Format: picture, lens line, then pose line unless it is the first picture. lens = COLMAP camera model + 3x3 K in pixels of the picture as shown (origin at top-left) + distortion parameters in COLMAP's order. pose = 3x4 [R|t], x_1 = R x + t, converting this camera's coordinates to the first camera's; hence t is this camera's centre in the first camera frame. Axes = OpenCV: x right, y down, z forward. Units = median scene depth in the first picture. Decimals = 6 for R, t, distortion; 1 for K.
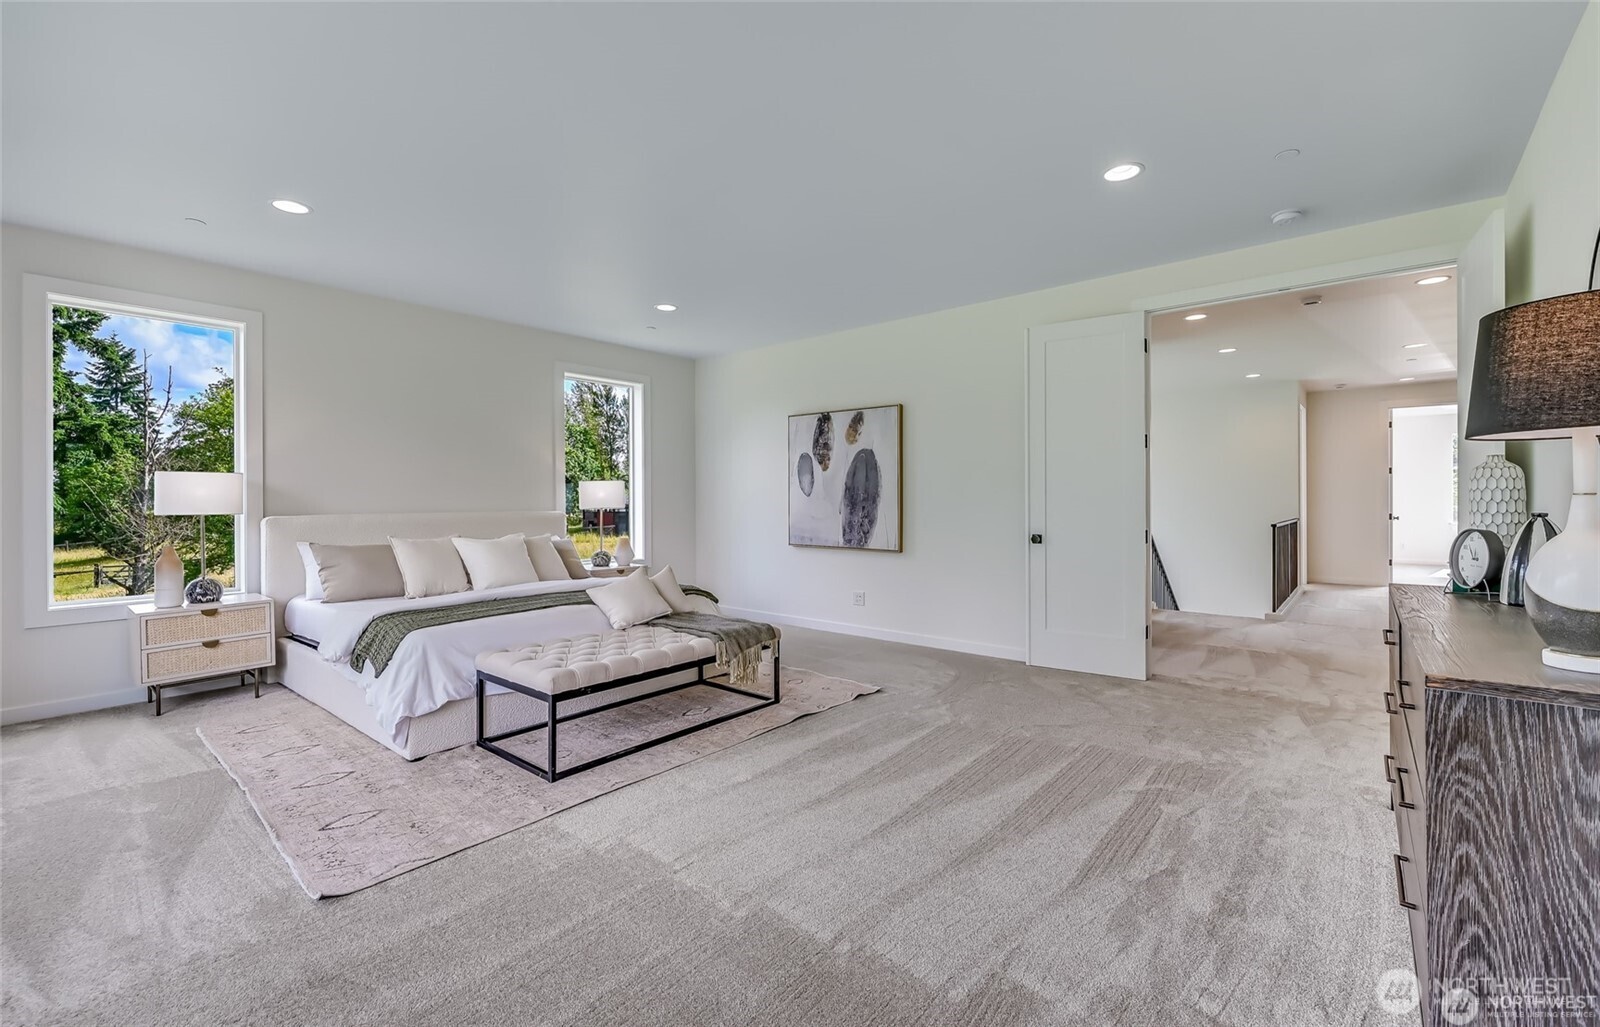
lens RADIAL K [[666.7, 0, 800.0], [0, 666.7, 513.5], [0, 0, 1]] dist [0.000755, 0.000013]
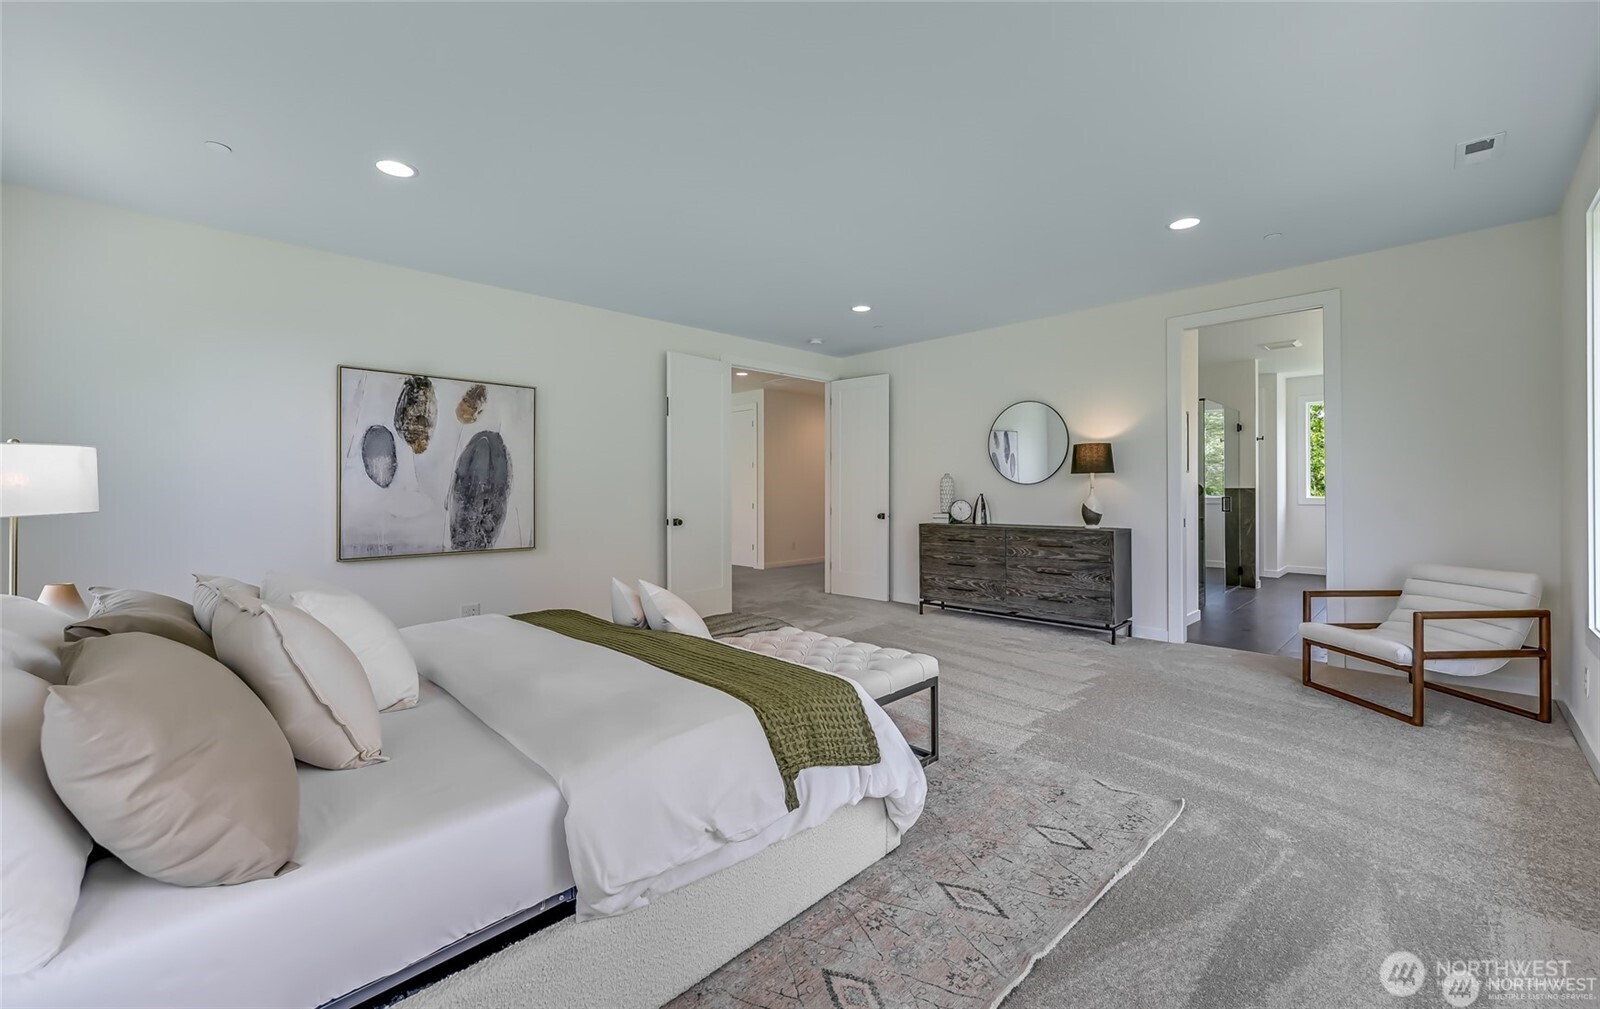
lens RADIAL K [[633.7, 0, 800.0], [0, 633.7, 504.5], [0, 0, 1]] dist [0.000418, 0.000024]
pose [[0.097994, -0.022454, 0.994934, -0.649556], [0.025413, 0.999476, 0.020053, -0.010390], [-0.994863, 0.023319, 0.098513, 0.523211]]
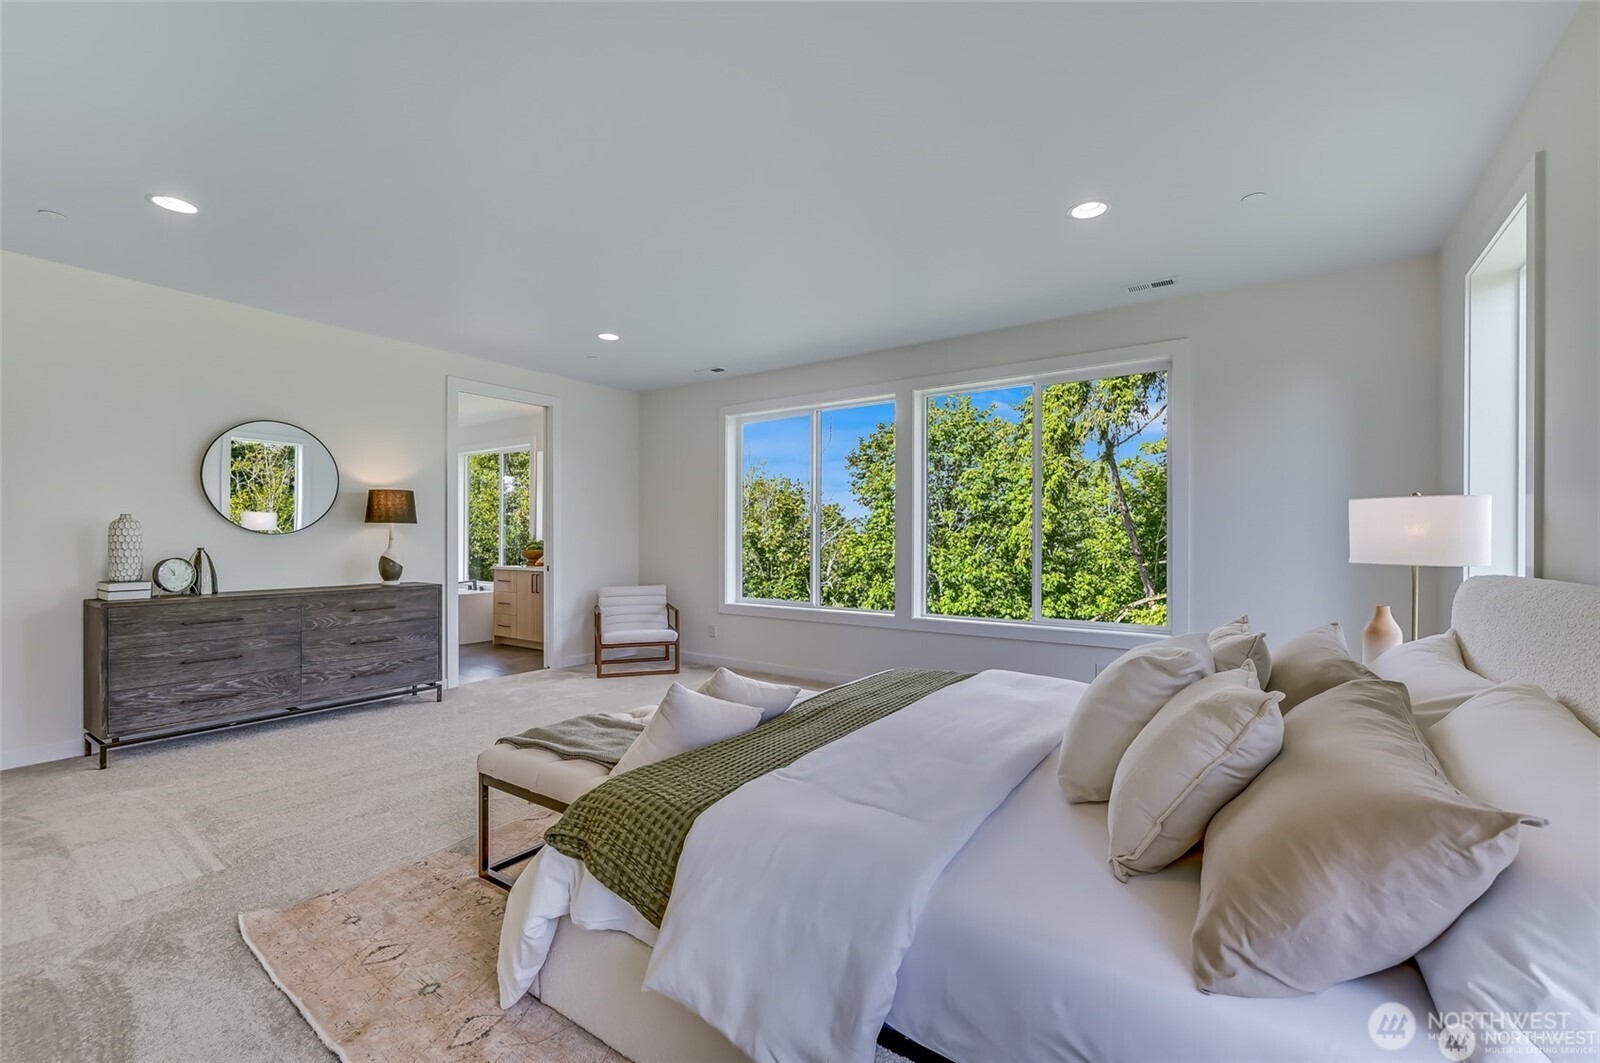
lens RADIAL K [[683.9, 0, 800.0], [0, 683.9, 531.5], [0, 0, 1]] dist [-0.000861, -0.000073]
pose [[-0.996194, -0.000646, -0.087161, -0.177277], [-0.001522, 0.999949, 0.009992, -0.024278], [0.087150, 0.010087, -0.996144, 1.084525]]
